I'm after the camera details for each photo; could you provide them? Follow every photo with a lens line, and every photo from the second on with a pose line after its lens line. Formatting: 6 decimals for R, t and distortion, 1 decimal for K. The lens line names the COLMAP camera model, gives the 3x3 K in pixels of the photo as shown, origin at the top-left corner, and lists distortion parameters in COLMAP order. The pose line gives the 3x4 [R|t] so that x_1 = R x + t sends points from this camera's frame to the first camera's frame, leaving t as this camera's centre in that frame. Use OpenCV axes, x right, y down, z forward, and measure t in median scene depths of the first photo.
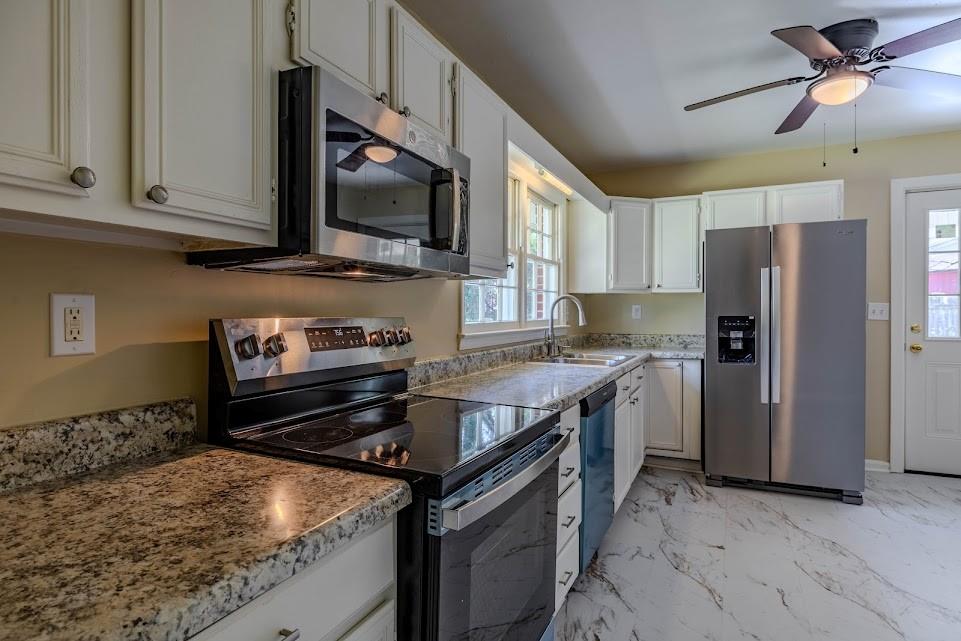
lens RADIAL K [[529.1, 0, 480.6], [0, 529.1, 313.0], [0, 0, 1]] dist [-0.002388, -0.000521]
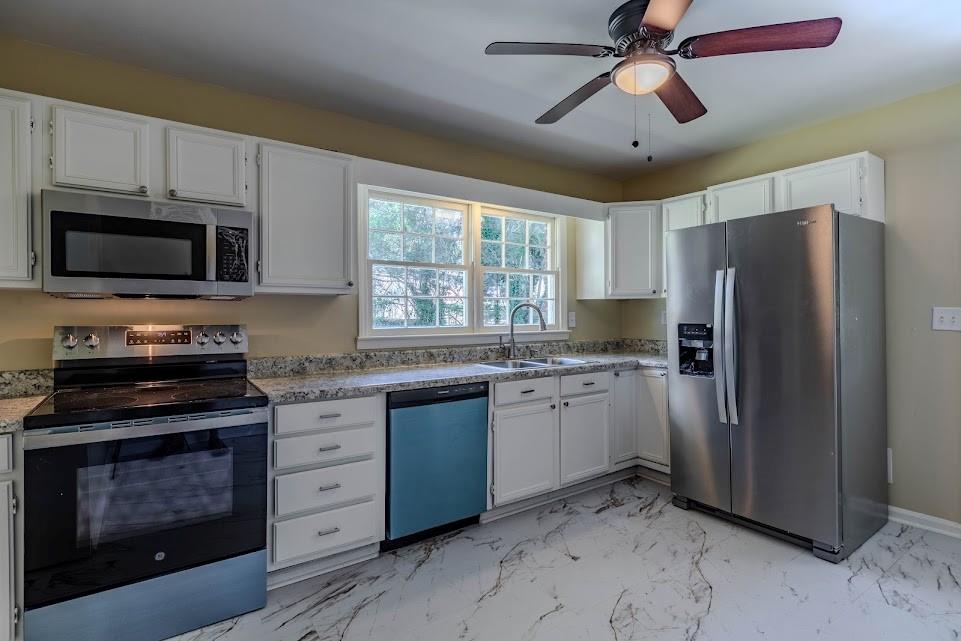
lens RADIAL K [[480.3, 0, 481.3], [0, 480.3, 314.2], [0, 0, 1]] dist [-0.001614, 0.000058]
pose [[0.866074, -0.000765, -0.499915, 0.579910], [0.000622, 1.000000, -0.000453, -0.010524], [0.499915, 0.000081, 0.866075, 0.102706]]
